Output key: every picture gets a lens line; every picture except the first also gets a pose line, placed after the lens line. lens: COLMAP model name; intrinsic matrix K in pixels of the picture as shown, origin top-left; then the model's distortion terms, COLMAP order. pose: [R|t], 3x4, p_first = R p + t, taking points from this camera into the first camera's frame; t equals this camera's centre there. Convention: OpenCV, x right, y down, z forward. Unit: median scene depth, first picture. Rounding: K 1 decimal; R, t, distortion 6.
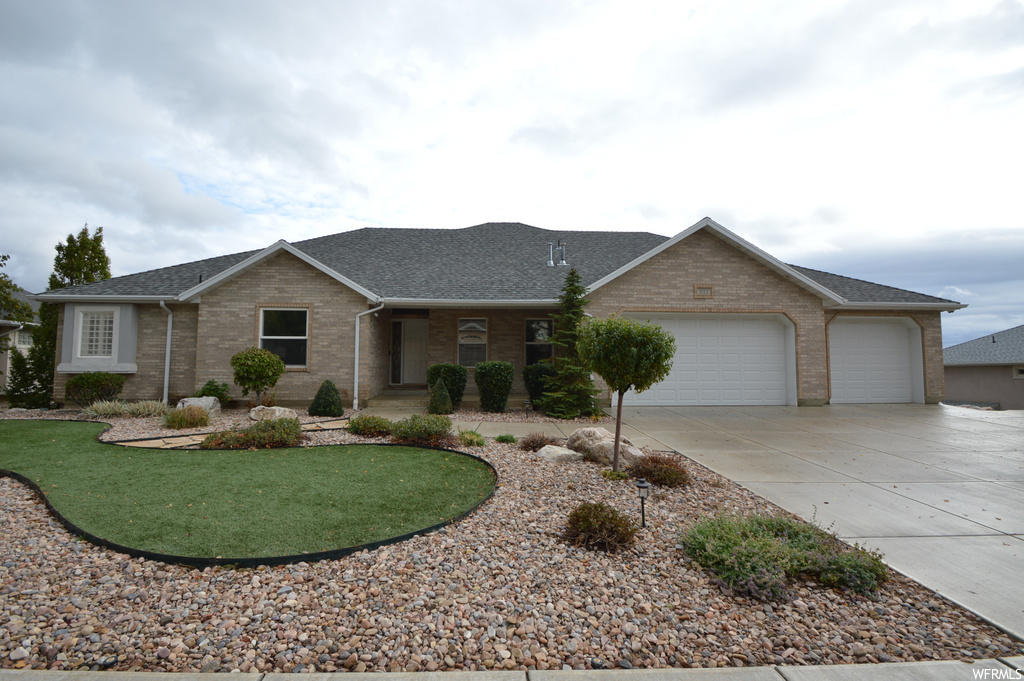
lens RADIAL K [[457.7, 0, 508.6], [0, 457.7, 339.7], [0, 0, 1]] dist [-0.001348, -0.007055]
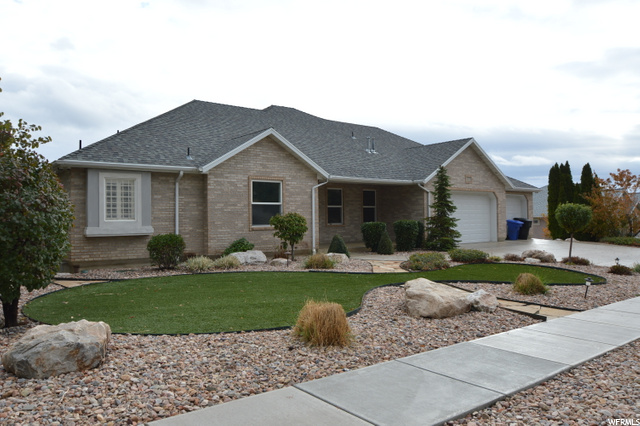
lens RADIAL K [[457.0, 0, 316.3], [0, 457.0, 216.7], [0, 0, 1]] dist [-0.079101, 0.000602]
pose [[0.829138, -0.008018, 0.558986, -1.086899], [-0.022725, 0.998587, 0.048031, -0.032026], [-0.558582, -0.052527, 0.827785, -0.135387]]
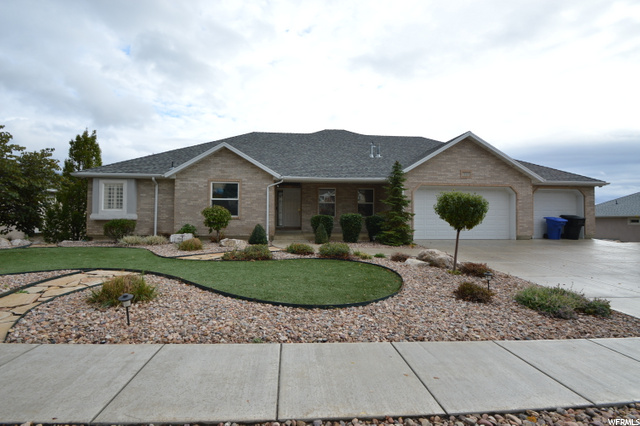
lens RADIAL K [[286.0, 0, 322.7], [0, 286.0, 213.7], [0, 0, 1]] dist [-0.001348, -0.007055]
pose [[0.999479, 0.004441, 0.031969, -0.159490], [-0.005987, 0.998809, 0.048421, -0.004484], [-0.031716, -0.048587, 0.998315, -0.081165]]
